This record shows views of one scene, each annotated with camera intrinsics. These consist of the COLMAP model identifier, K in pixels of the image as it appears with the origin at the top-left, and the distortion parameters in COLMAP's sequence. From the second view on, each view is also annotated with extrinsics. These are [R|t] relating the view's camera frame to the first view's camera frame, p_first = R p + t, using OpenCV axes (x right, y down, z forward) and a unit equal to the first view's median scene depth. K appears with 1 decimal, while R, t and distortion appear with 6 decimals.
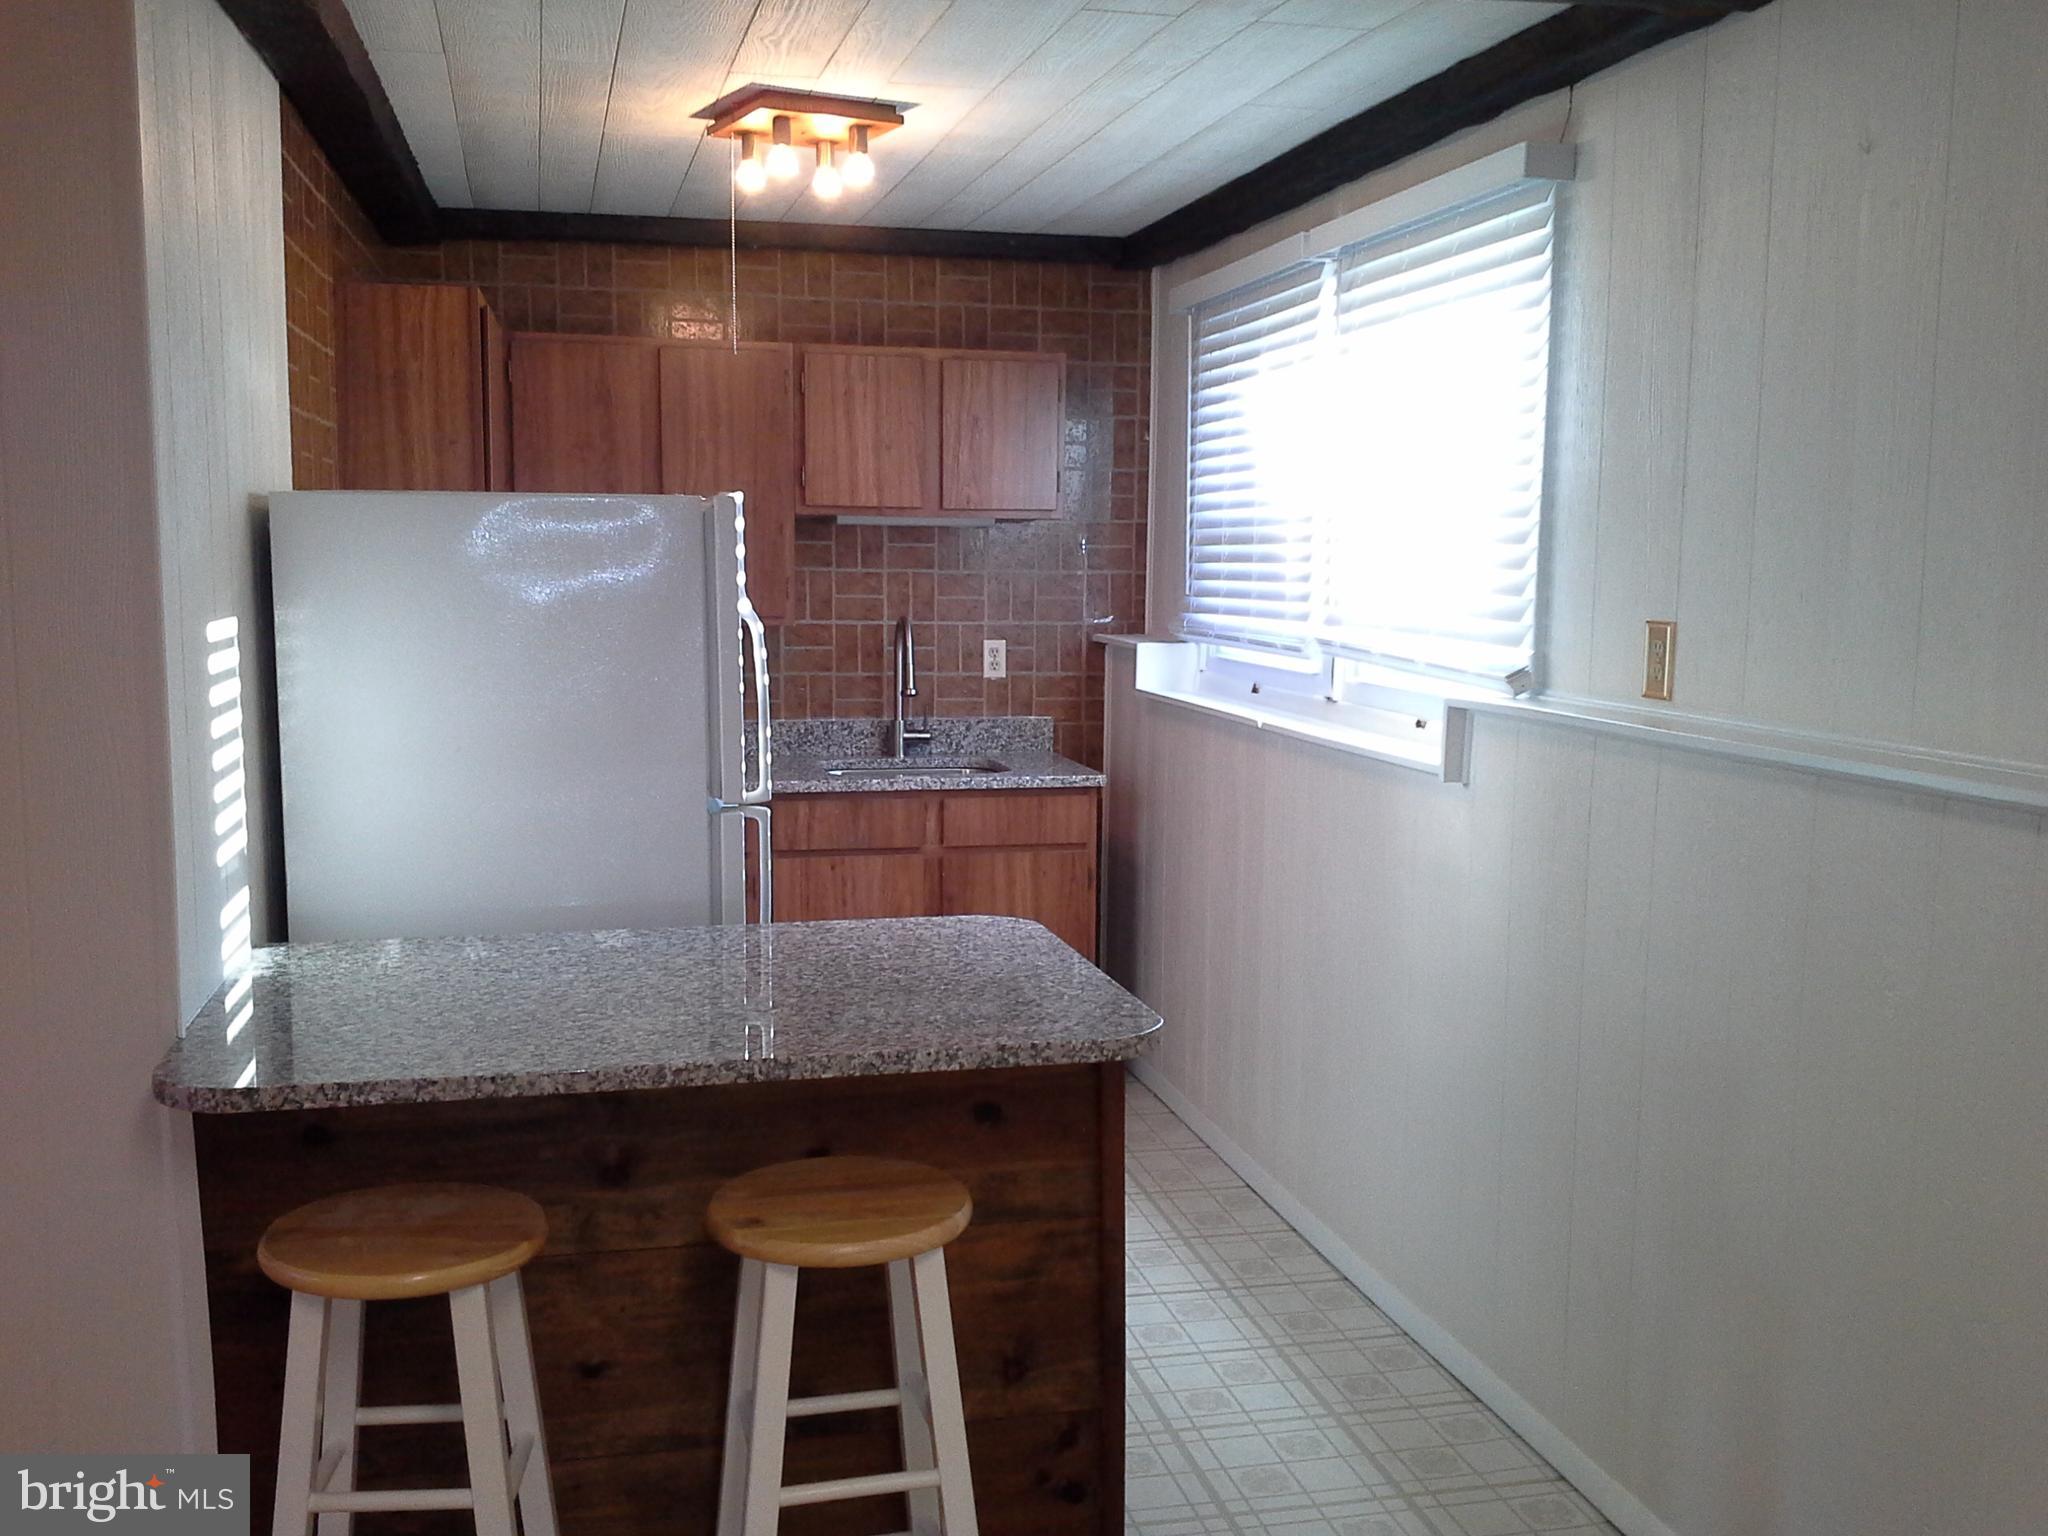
lens RADIAL K [[1904.0, 0, 1015.8], [0, 1904.0, 797.8], [0, 0, 1]] dist [0.183974, -0.583443]
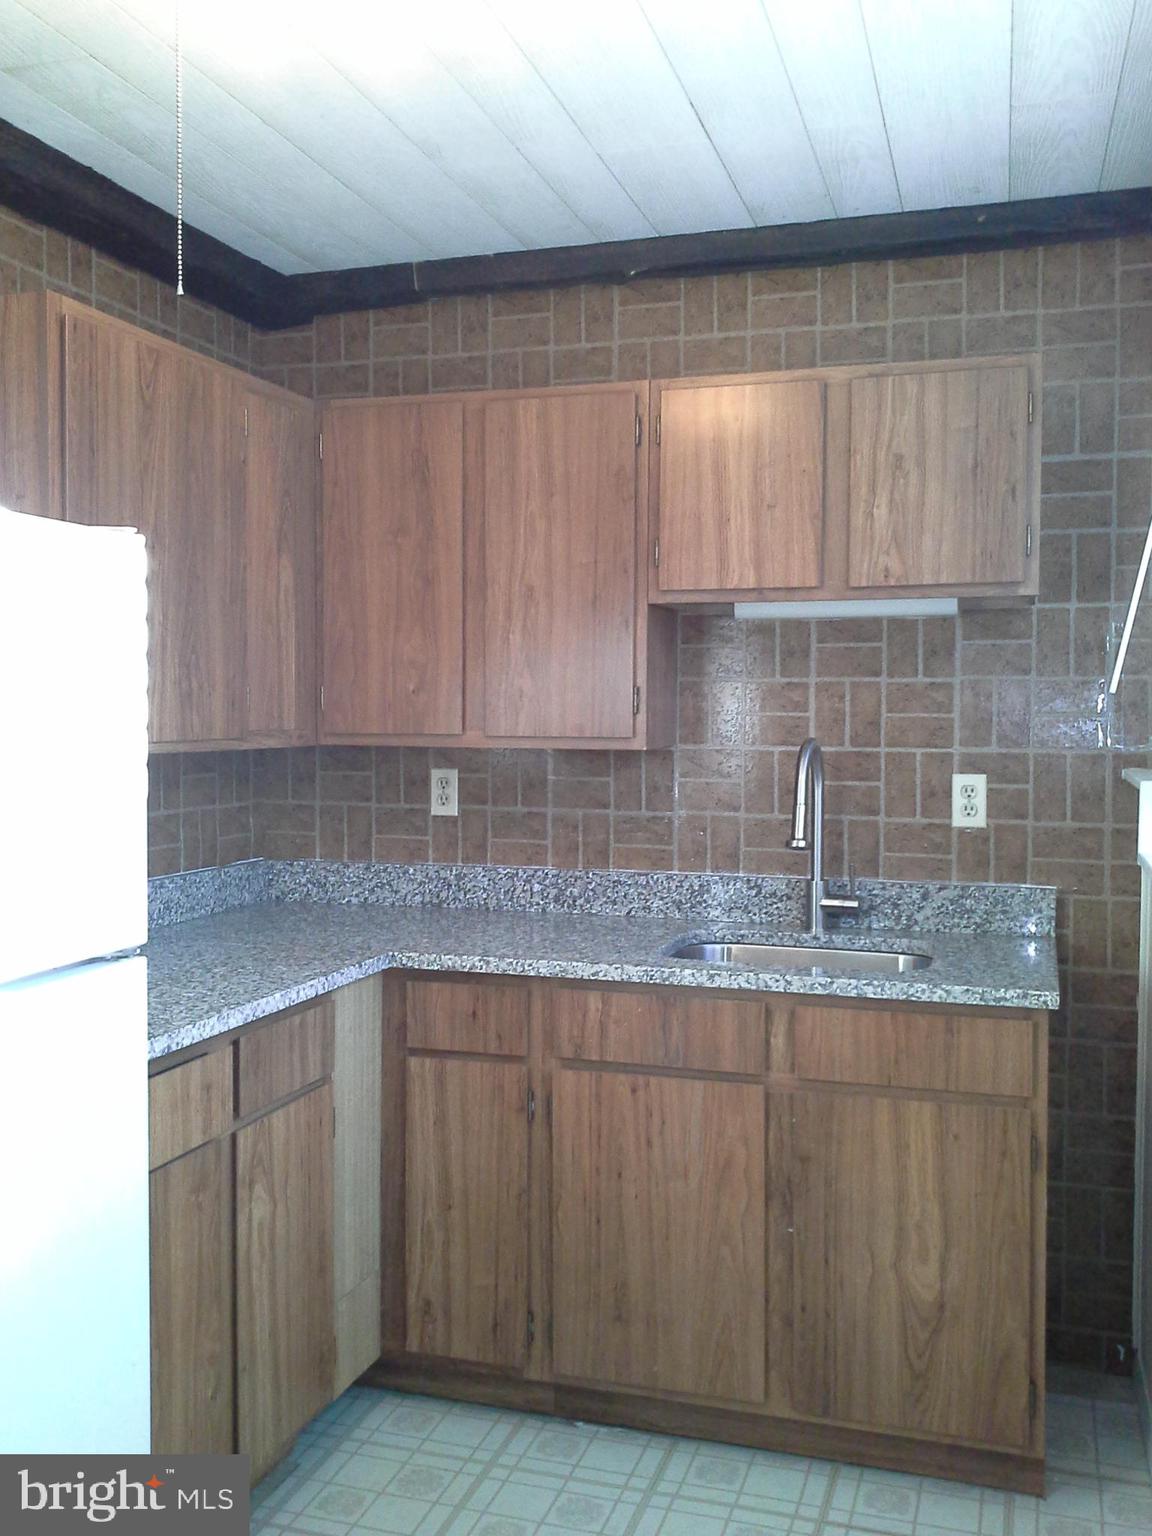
lens RADIAL K [[1428.0, 0, 576.0], [0, 1428.0, 768.0], [0, 0, 1]] dist [0.183974, -0.583443]
pose [[0.861454, 0.013495, -0.507656, 0.146249], [-0.059918, 0.995365, -0.075217, -0.038641], [0.504288, 0.095213, 0.858271, 0.499698]]
